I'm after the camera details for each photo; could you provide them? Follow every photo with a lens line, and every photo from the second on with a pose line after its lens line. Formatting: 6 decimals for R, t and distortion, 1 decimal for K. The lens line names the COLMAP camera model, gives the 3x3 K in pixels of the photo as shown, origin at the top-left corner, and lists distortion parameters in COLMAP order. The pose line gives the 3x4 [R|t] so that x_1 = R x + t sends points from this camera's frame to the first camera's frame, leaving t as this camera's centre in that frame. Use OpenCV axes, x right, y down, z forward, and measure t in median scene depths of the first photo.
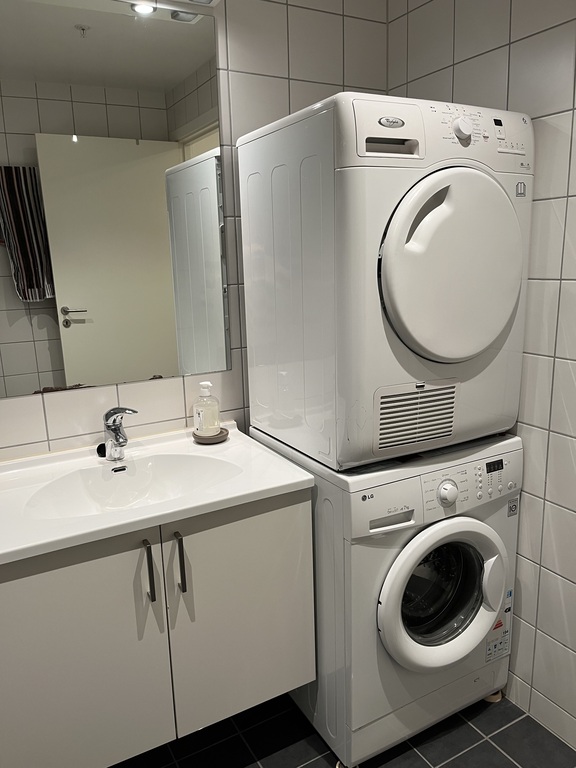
lens RADIAL K [[580.5, 0, 287.2], [0, 580.5, 383.5], [0, 0, 1]] dist [0.045976, -0.061235]
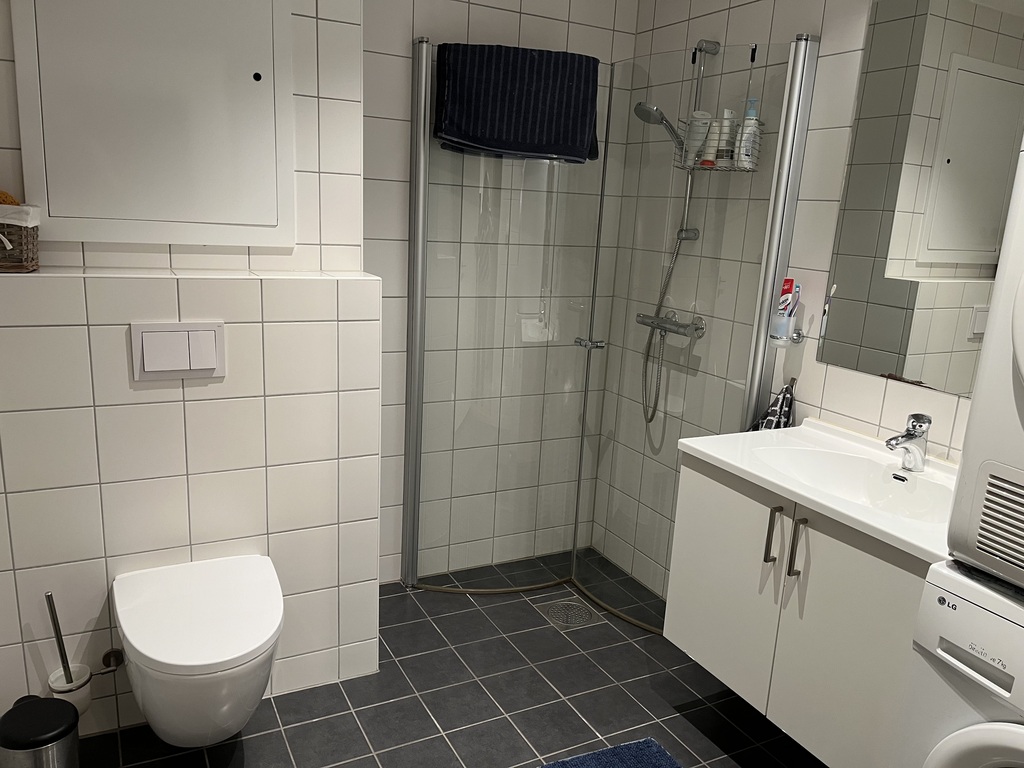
lens RADIAL K [[774.0, 0, 510.9], [0, 774.0, 386.5], [0, 0, 1]] dist [0.045976, -0.061235]
pose [[-0.020923, 0.250764, -0.967822, 0.955902], [-0.263538, 0.932414, 0.247287, -0.140526], [0.964422, 0.260232, 0.046577, 0.350974]]
